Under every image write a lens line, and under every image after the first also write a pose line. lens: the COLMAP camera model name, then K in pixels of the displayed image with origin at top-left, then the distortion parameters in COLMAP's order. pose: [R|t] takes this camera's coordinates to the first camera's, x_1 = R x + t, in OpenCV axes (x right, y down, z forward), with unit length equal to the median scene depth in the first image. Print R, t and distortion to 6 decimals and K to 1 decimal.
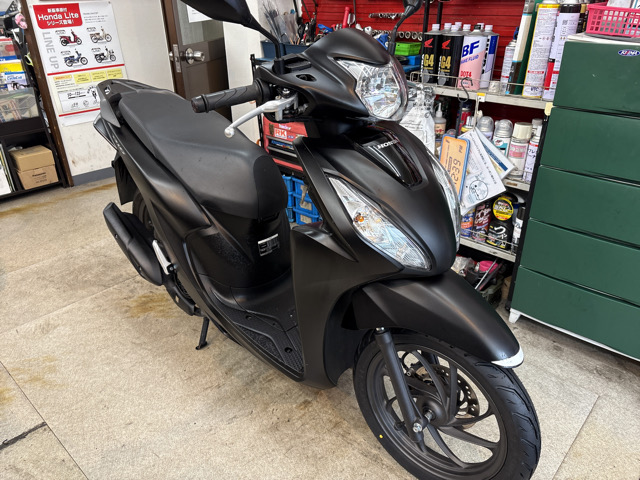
lens RADIAL K [[487.4, 0, 316.0], [0, 487.4, 243.2], [0, 0, 1]] dist [0.032143, -0.035981]
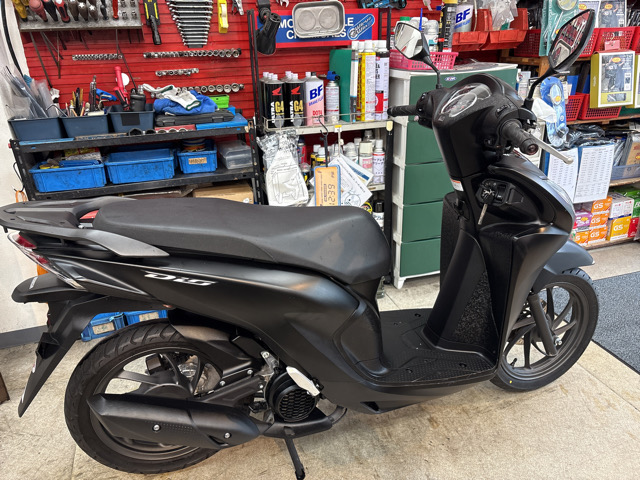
lens RADIAL K [[487.4, 0, 317.9], [0, 487.4, 243.5], [0, 0, 1]] dist [0.032143, -0.035981]
pose [[0.485364, -0.352876, 0.799938, -0.788083], [0.420886, 0.896247, 0.139987, -0.246761], [-0.766340, 0.268738, 0.583527, 0.436431]]
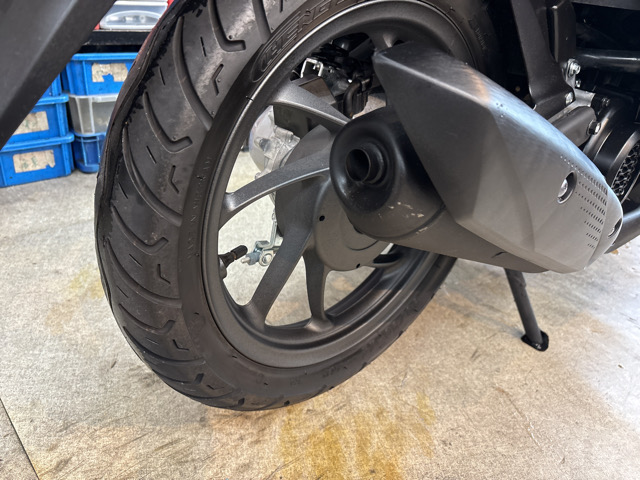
lens RADIAL K [[487.4, 0, 319.2], [0, 487.4, 245.5], [0, 0, 1]] dist [0.032143, -0.035981]
pose [[0.065807, -0.463147, 0.883835, -0.632353], [0.366995, 0.834905, 0.410181, -0.112490], [-0.927892, 0.297370, 0.224915, 1.134197]]
